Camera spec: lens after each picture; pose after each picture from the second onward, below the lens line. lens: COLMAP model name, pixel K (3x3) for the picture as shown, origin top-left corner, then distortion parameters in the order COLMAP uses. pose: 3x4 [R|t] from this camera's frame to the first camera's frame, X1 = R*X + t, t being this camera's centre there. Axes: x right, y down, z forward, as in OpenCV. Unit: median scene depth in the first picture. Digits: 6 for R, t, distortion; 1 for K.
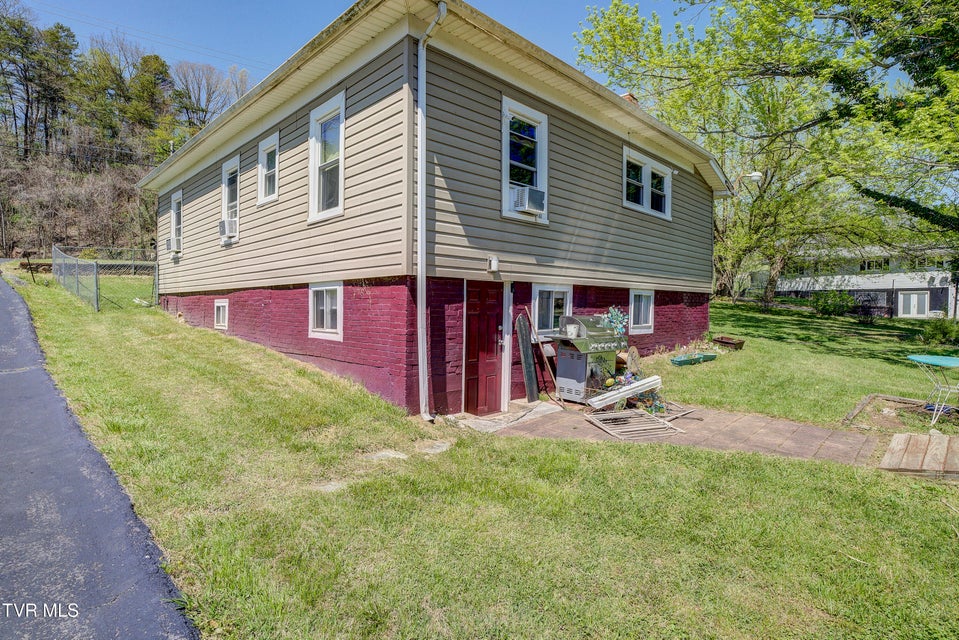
lens RADIAL K [[484.1, 0, 481.8], [0, 484.1, 313.0], [0, 0, 1]] dist [-0.043165, 0.005378]
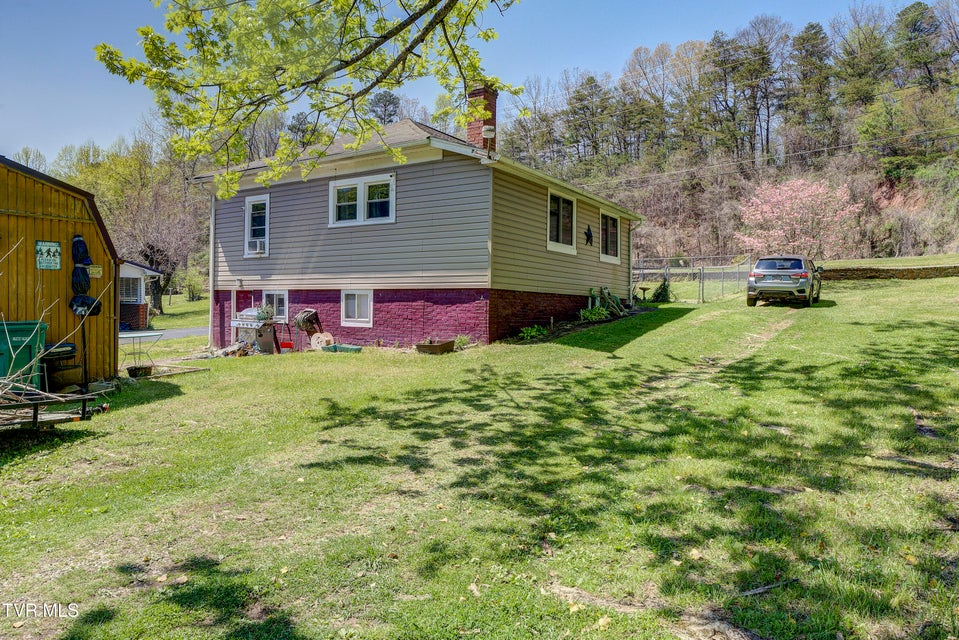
lens RADIAL K [[650.2, 0, 481.2], [0, 650.2, 320.9], [0, 0, 1]] dist [-0.010189, -0.001104]
pose [[0.188333, 0.004878, -0.982093, 2.128825], [-0.037640, 0.999289, -0.002255, 0.023005], [0.981384, 0.037391, 0.188383, 1.082713]]
